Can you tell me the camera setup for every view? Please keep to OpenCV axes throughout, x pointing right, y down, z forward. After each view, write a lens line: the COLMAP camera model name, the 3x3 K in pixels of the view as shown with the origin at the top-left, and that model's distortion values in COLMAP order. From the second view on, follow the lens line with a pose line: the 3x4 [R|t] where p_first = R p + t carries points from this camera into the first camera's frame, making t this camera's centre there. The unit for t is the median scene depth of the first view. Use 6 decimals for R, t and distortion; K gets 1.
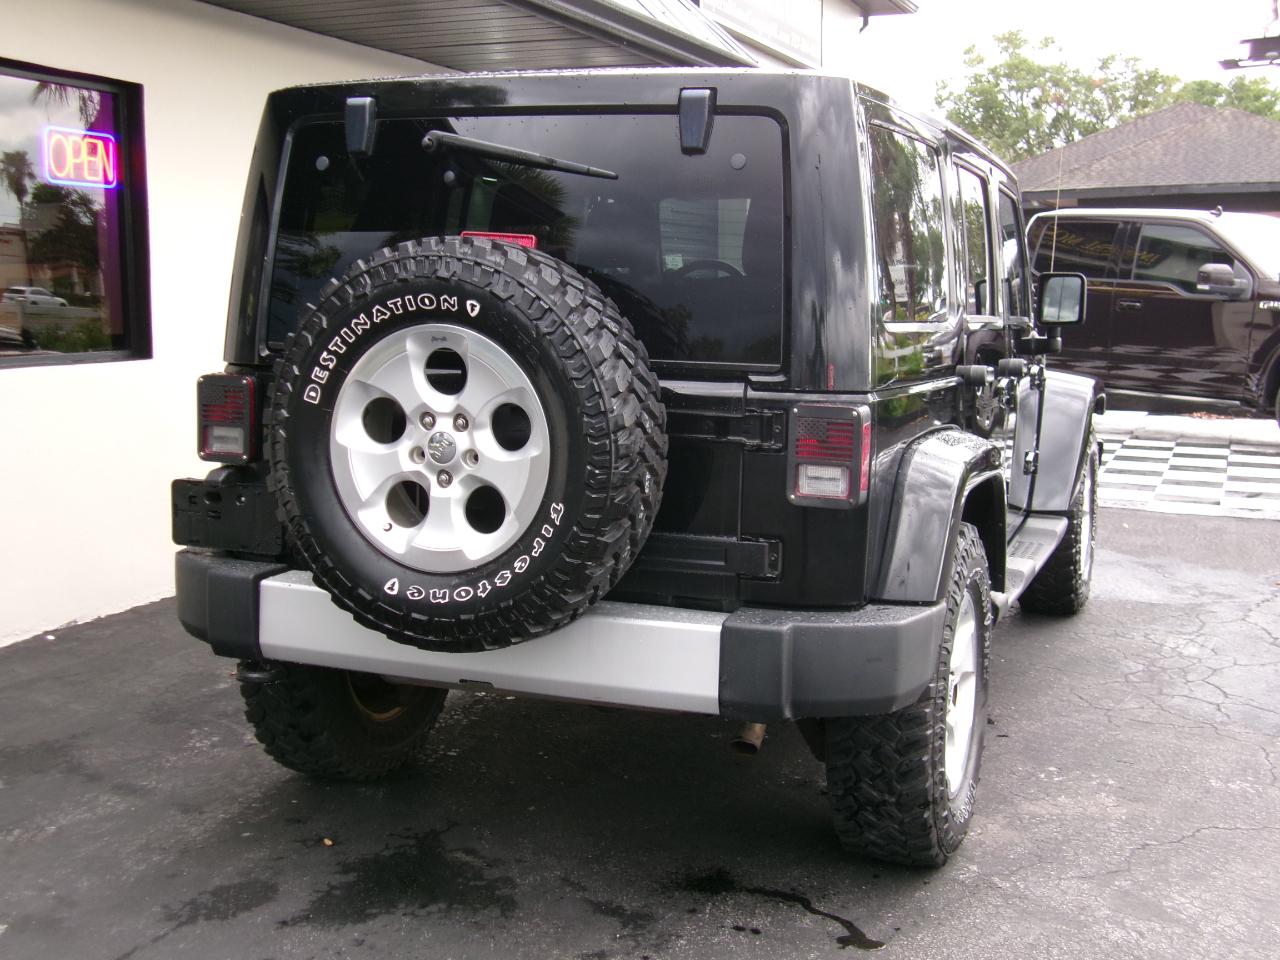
lens RADIAL K [[1542.1, 0, 640.2], [0, 1542.1, 519.7], [0, 0, 1]] dist [0.003185, -0.039168]
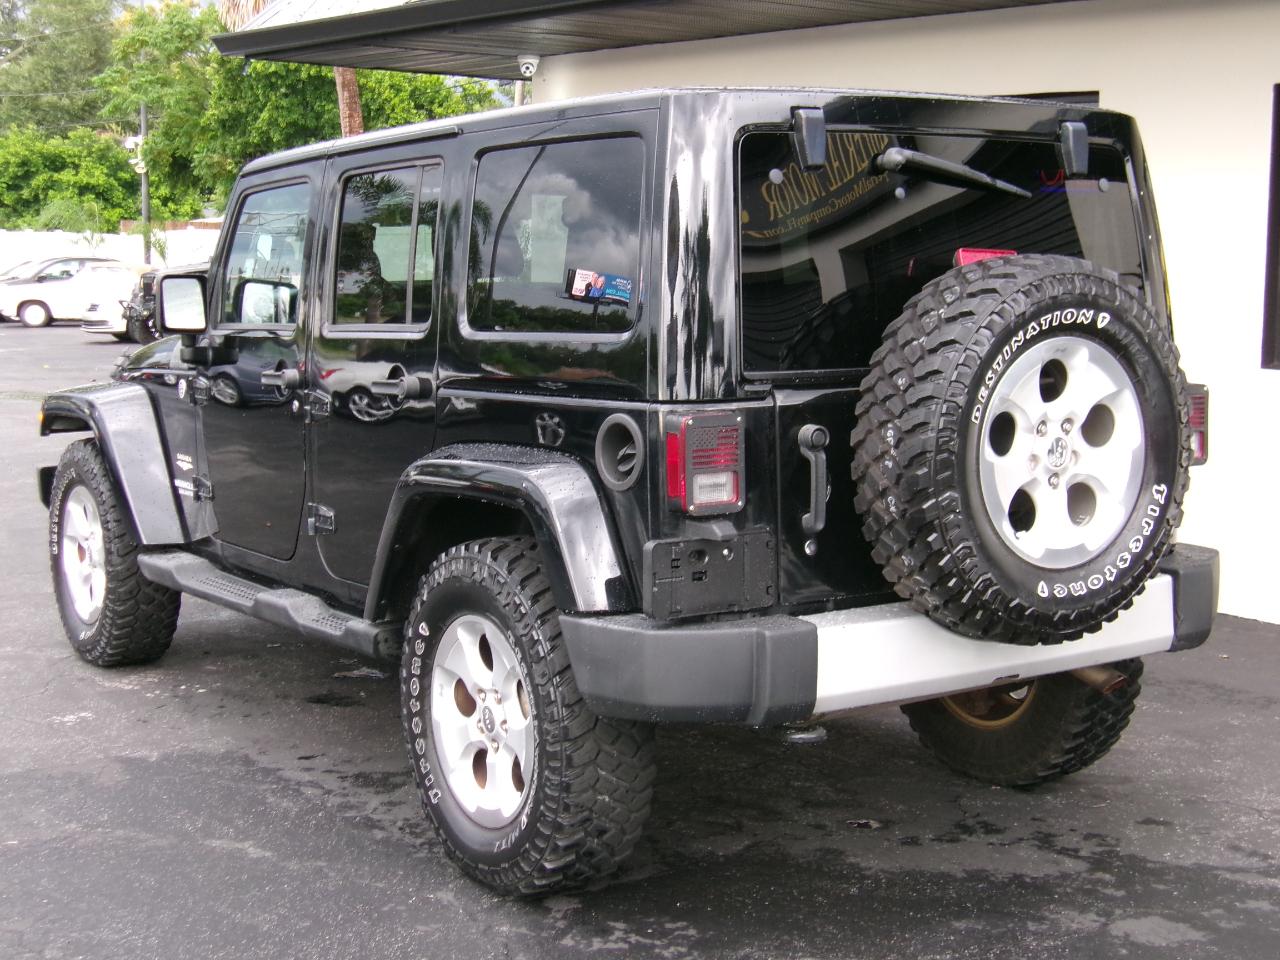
lens RADIAL K [[1939.0, 0, 649.2], [0, 1939.0, 555.1], [0, 0, 1]] dist [-0.082175, -0.164434]
pose [[0.564606, -0.150297, 0.811561, -1.369031], [0.149260, 0.985661, 0.078699, -0.122452], [-0.811752, 0.076699, 0.578944, 0.456768]]
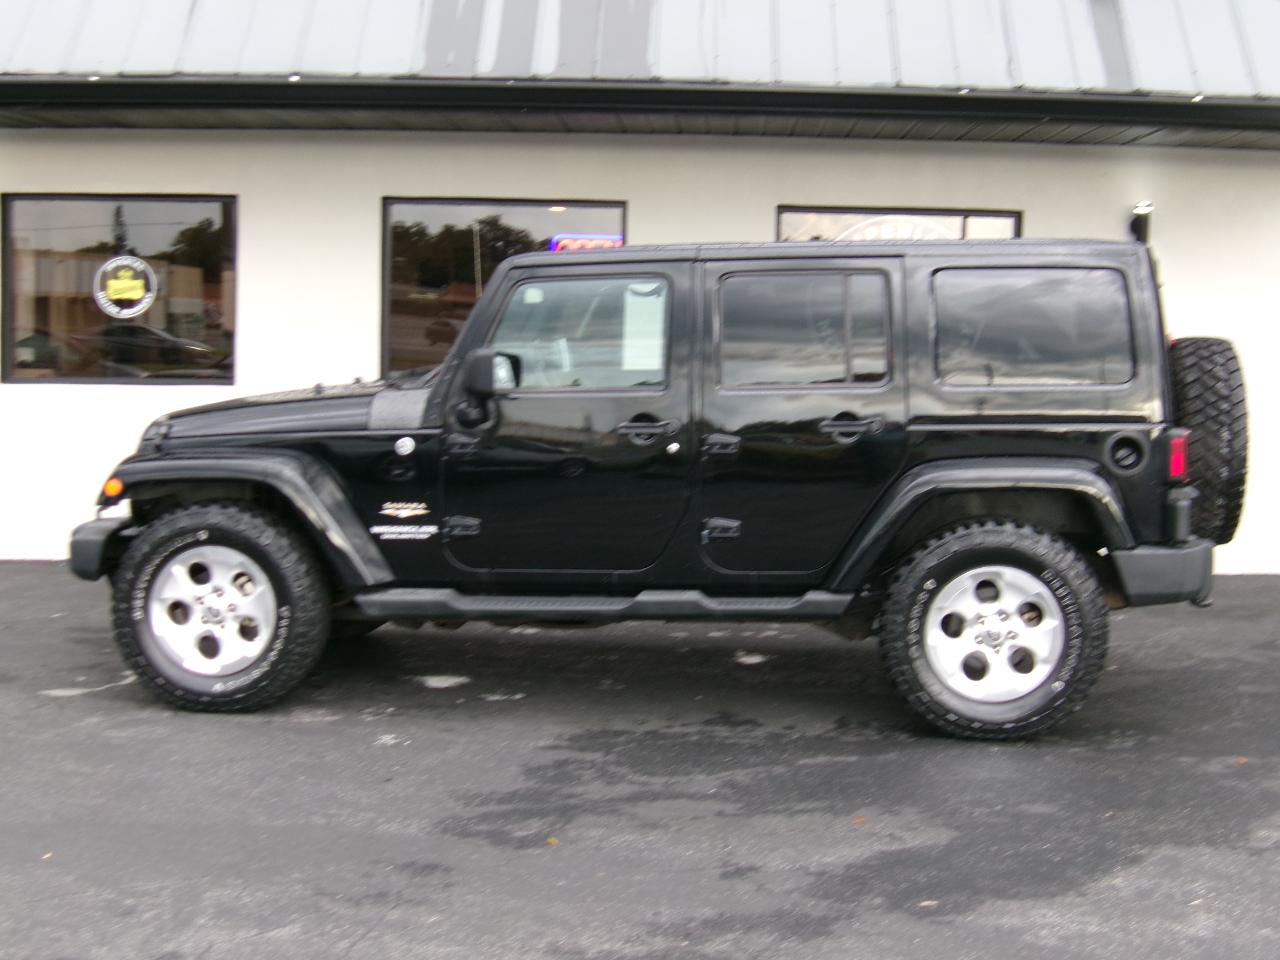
lens RADIAL K [[1939.0, 0, 649.2], [0, 1939.0, 555.1], [0, 0, 1]] dist [-0.082175, -0.164434]
pose [[-0.263346, -0.150368, 0.952910, -2.320052], [0.146061, 0.970175, 0.193458, -0.492119], [-0.953580, 0.190130, -0.233529, 2.302556]]
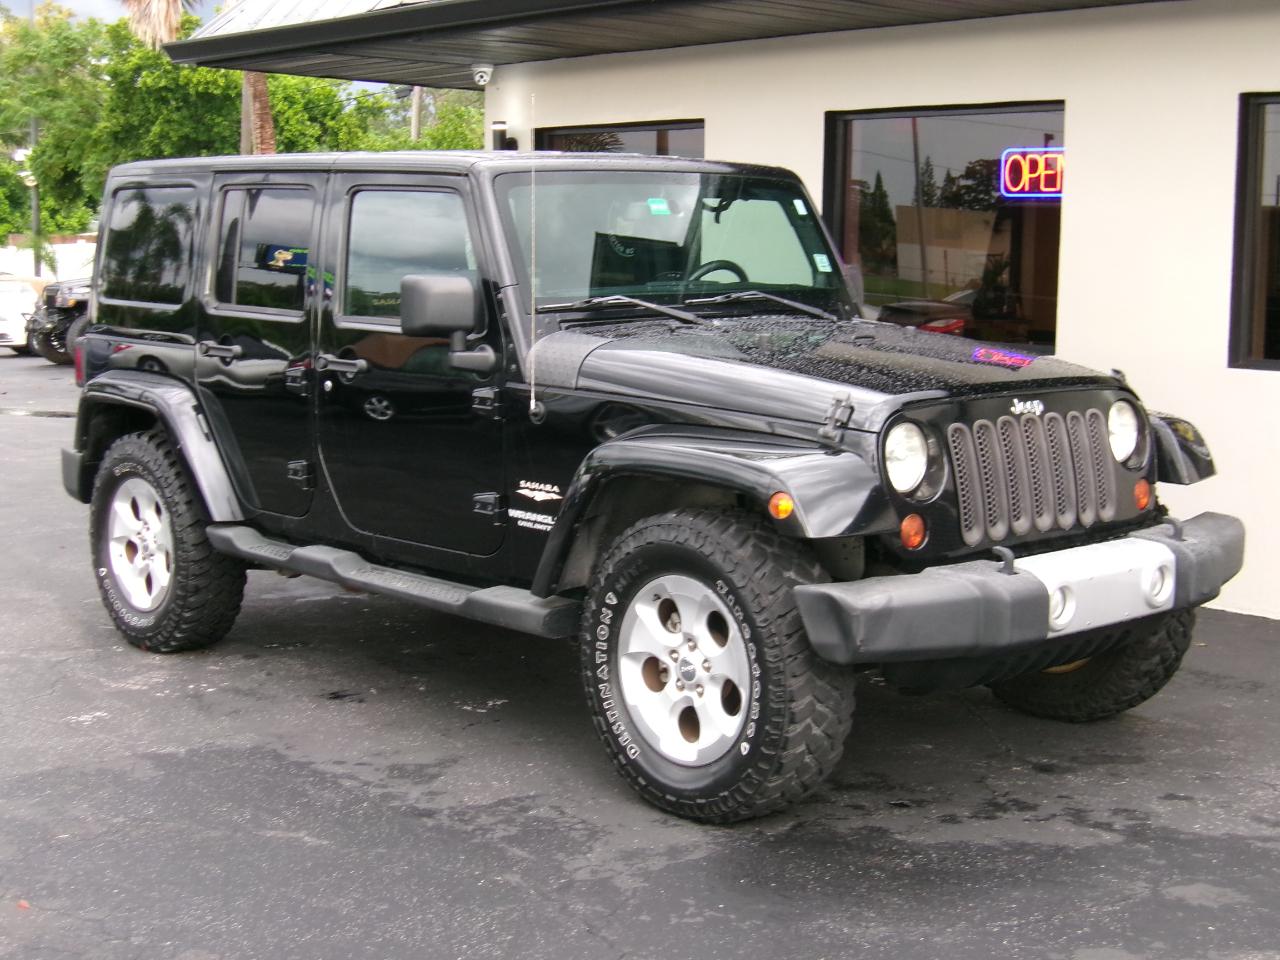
lens RADIAL K [[1939.0, 0, 649.2], [0, 1939.0, 555.1], [0, 0, 1]] dist [-0.082175, -0.164434]
pose [[0.513321, -0.149499, 0.845075, -1.478310], [0.153735, 0.984800, 0.080835, -0.126506], [-0.844315, 0.088424, 0.528502, 0.545691]]
